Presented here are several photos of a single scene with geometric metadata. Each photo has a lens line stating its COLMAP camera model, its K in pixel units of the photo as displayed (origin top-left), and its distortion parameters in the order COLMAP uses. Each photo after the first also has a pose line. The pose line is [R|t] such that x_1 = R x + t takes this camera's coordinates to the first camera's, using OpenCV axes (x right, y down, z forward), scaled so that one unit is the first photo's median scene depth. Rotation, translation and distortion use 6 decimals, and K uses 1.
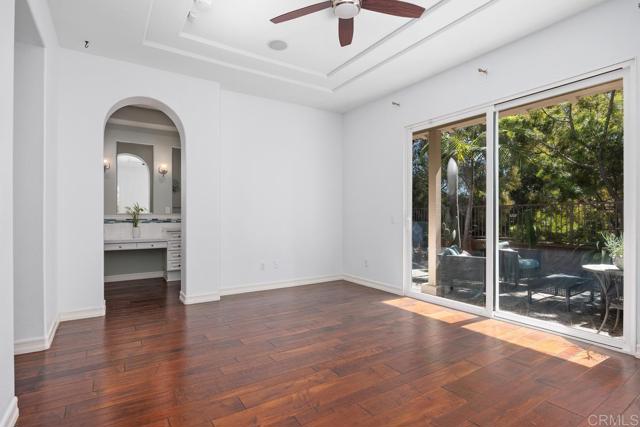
lens RADIAL K [[327.2, 0, 317.3], [0, 327.2, 213.4], [0, 0, 1]] dist [-0.004880, -0.000809]
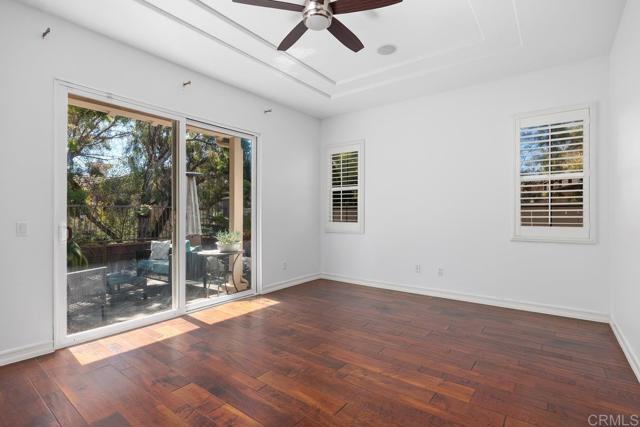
lens RADIAL K [[307.0, 0, 322.0], [0, 307.0, 216.0], [0, 0, 1]] dist [-0.008421, -0.000407]
pose [[-0.348403, 0.000227, 0.937345, -0.657118], [-0.005339, 0.999983, -0.002226, -0.006075], [-0.937330, -0.005780, -0.348396, 1.066042]]
